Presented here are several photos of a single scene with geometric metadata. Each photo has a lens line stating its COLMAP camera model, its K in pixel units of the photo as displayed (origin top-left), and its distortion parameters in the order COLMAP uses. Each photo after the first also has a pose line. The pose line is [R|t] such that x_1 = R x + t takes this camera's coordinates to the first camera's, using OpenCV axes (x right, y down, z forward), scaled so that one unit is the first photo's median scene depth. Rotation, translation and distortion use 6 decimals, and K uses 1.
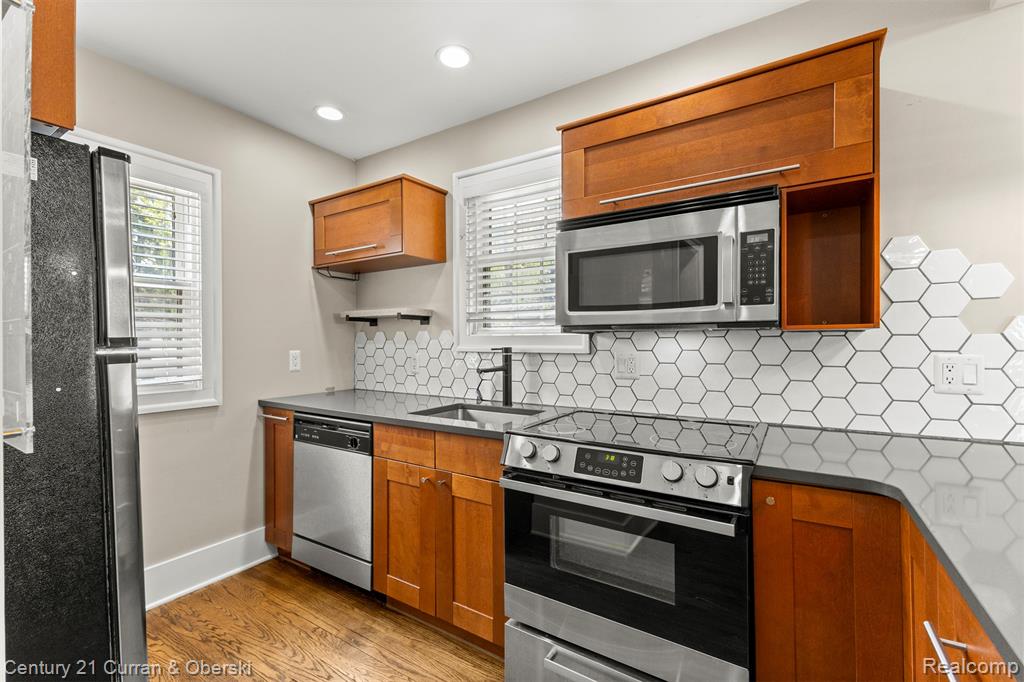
lens RADIAL K [[440.4, 0, 513.3], [0, 440.4, 346.8], [0, 0, 1]] dist [0.003969, 0.000002]
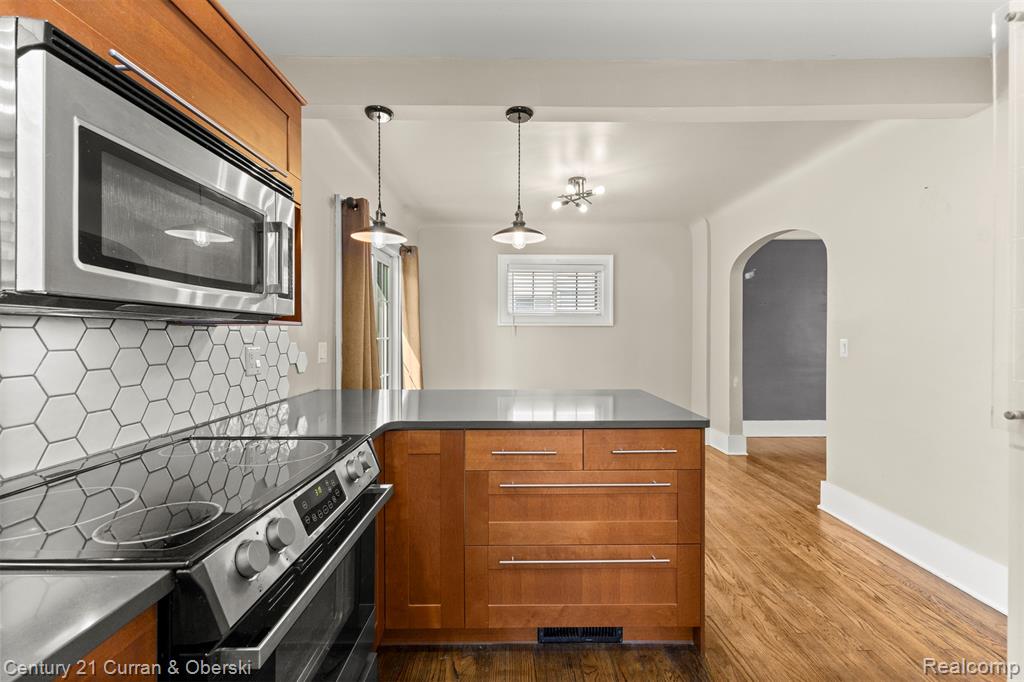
lens RADIAL K [[440.4, 0, 512.2], [0, 440.4, 347.7], [0, 0, 1]] dist [0.003969, 0.000002]
pose [[-0.542771, -0.018857, 0.839669, -0.415149], [0.013517, 0.999422, 0.031182, -0.005948], [-0.839772, 0.028274, -0.542203, 0.802785]]
